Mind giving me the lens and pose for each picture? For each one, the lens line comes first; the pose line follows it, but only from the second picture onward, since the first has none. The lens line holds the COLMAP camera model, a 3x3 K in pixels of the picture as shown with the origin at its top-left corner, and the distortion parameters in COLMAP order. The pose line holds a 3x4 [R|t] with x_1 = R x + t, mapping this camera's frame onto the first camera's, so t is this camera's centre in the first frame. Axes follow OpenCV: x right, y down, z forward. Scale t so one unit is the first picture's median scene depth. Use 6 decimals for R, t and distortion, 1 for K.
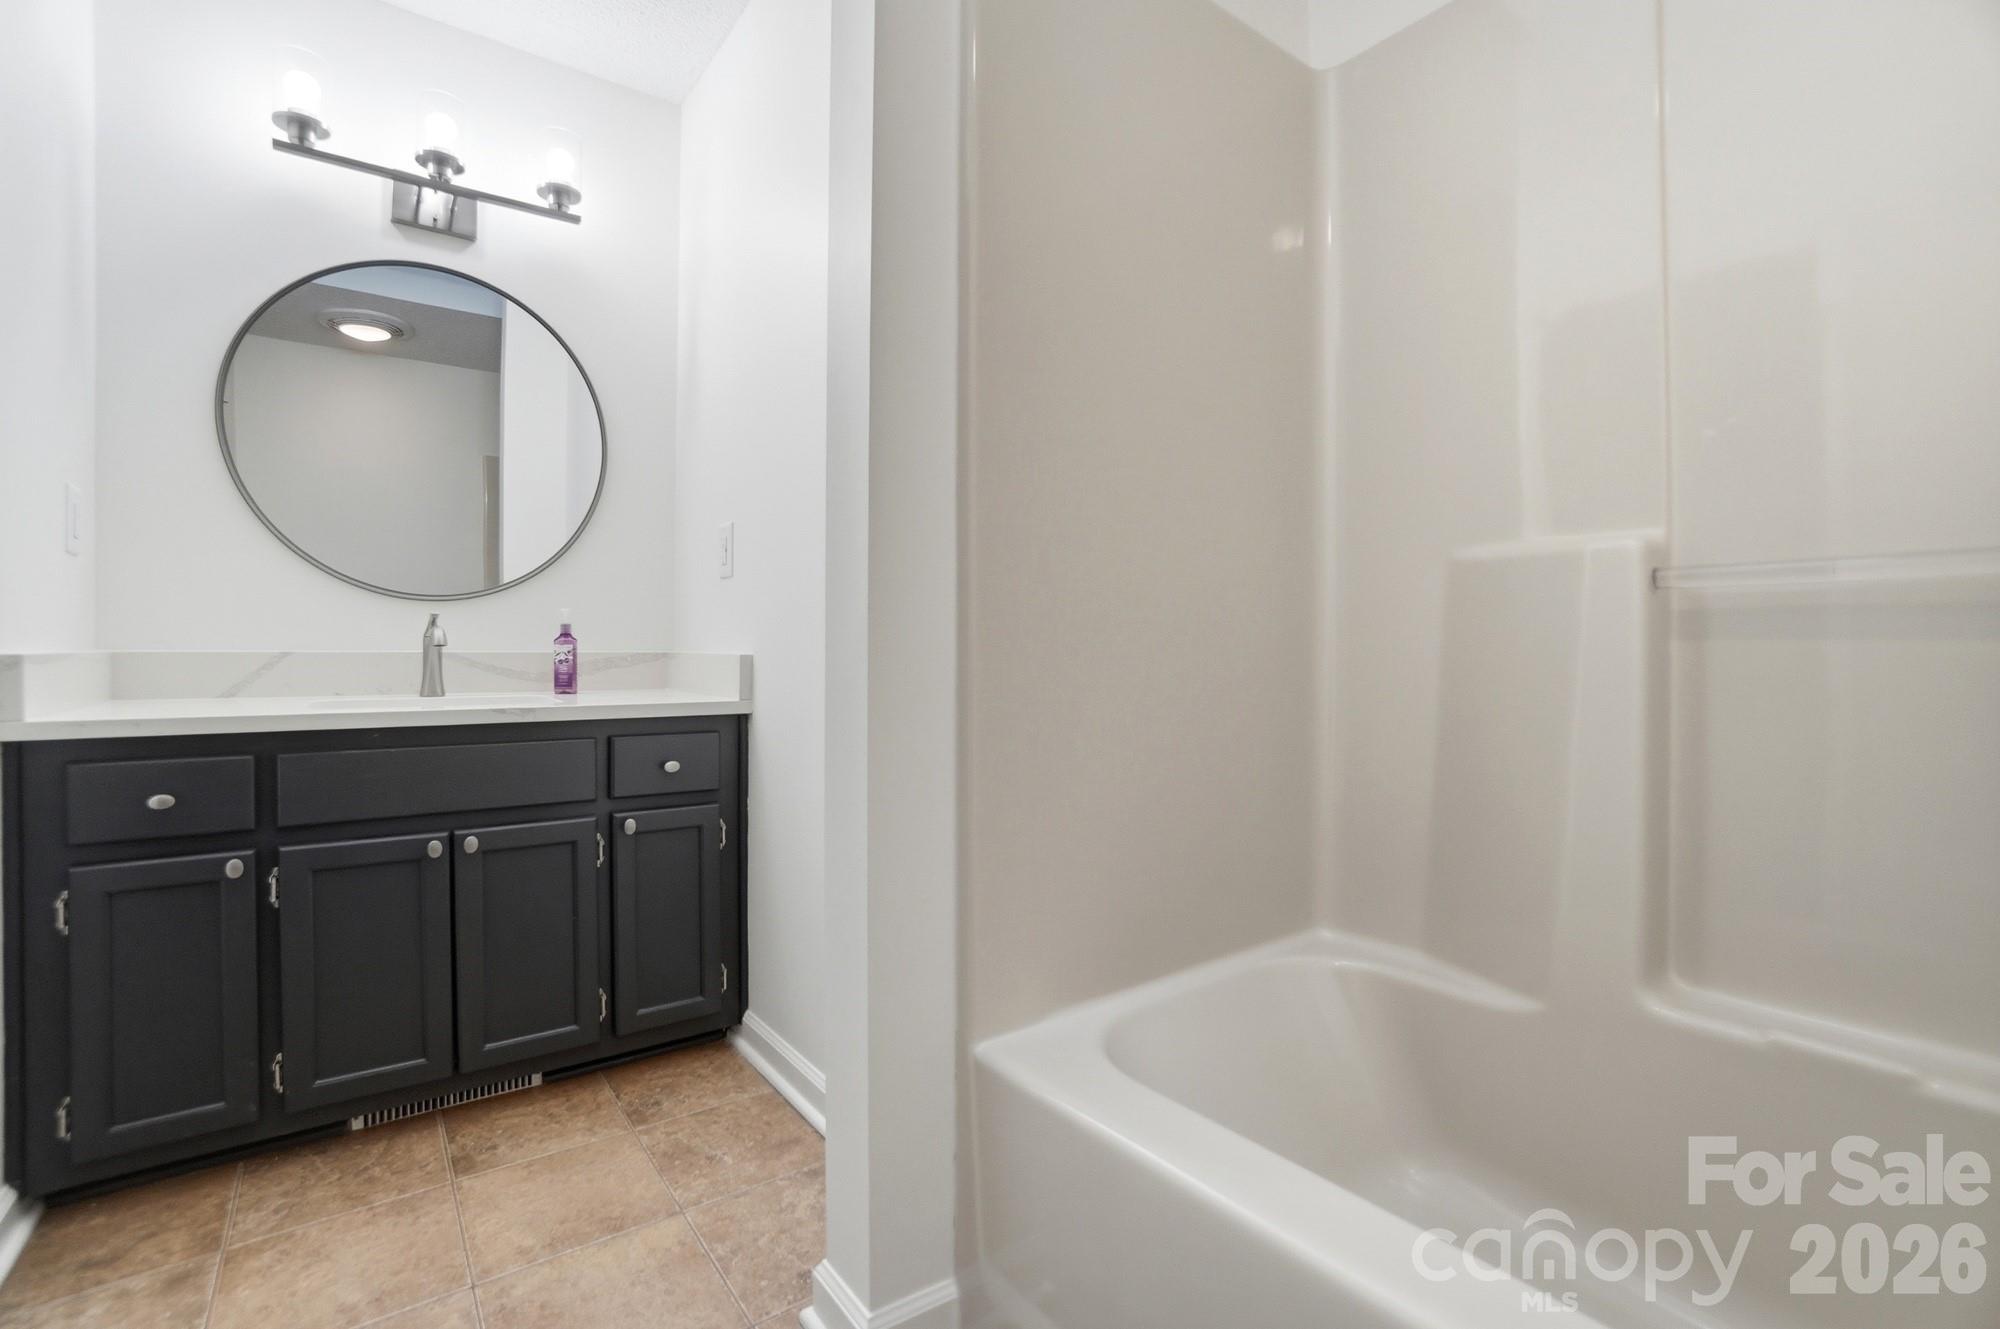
lens RADIAL K [[906.5, 0, 1000.0], [0, 906.5, 664.5], [0, 0, 1]] dist [-0.066361, 0.024784]
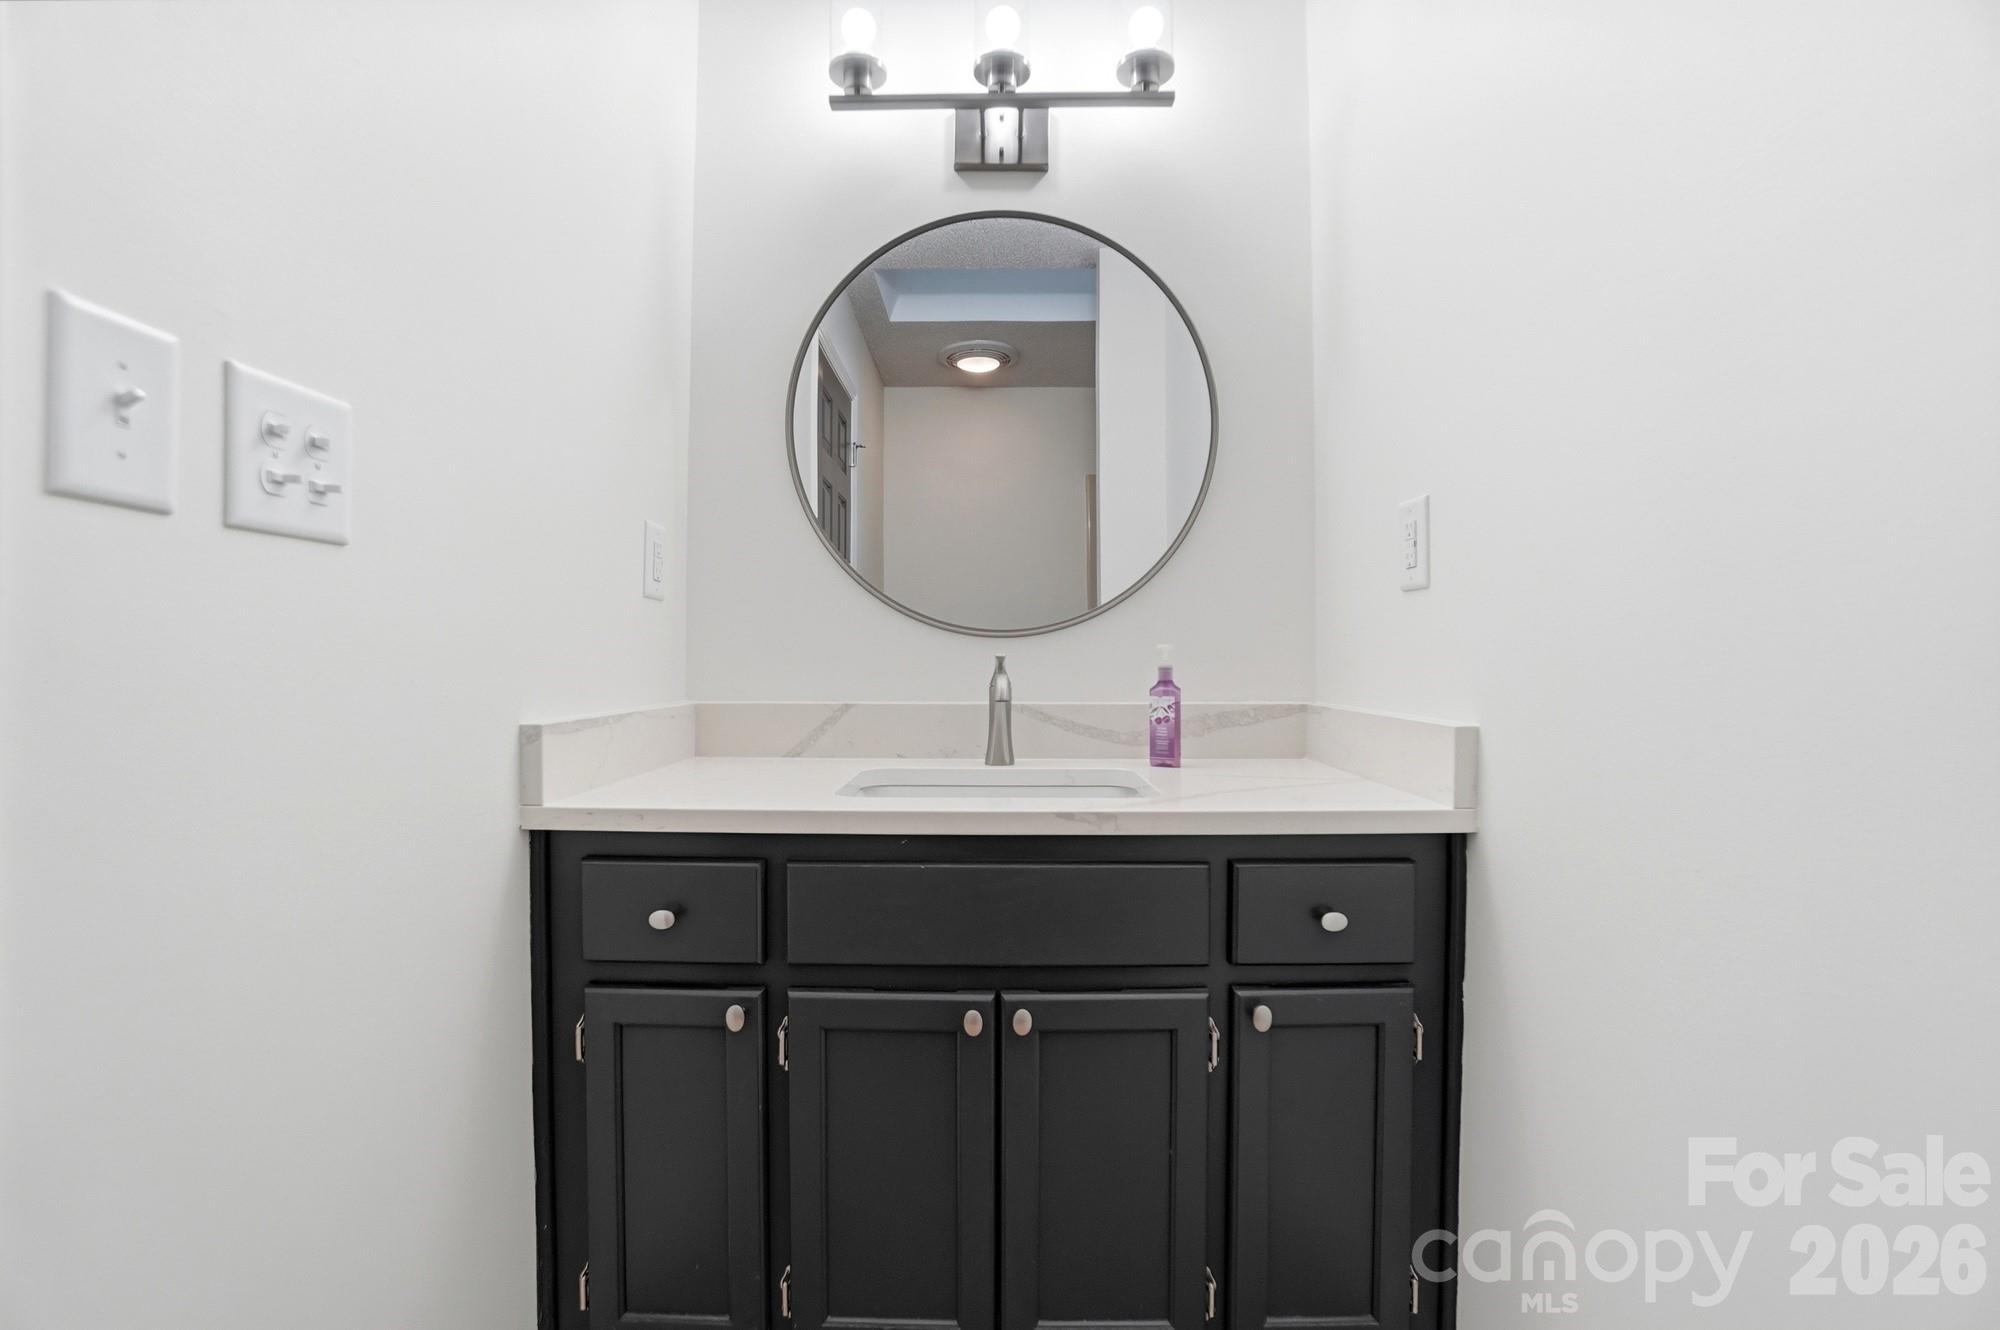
lens RADIAL K [[899.2, 0, 984.9], [0, 899.2, 653.5], [0, 0, 1]] dist [-0.065887, 0.025650]
pose [[0.793214, -0.009133, -0.608874, -0.186697], [-0.005687, 0.999733, -0.022404, -0.042519], [0.608916, 0.021234, 0.792950, 0.390518]]
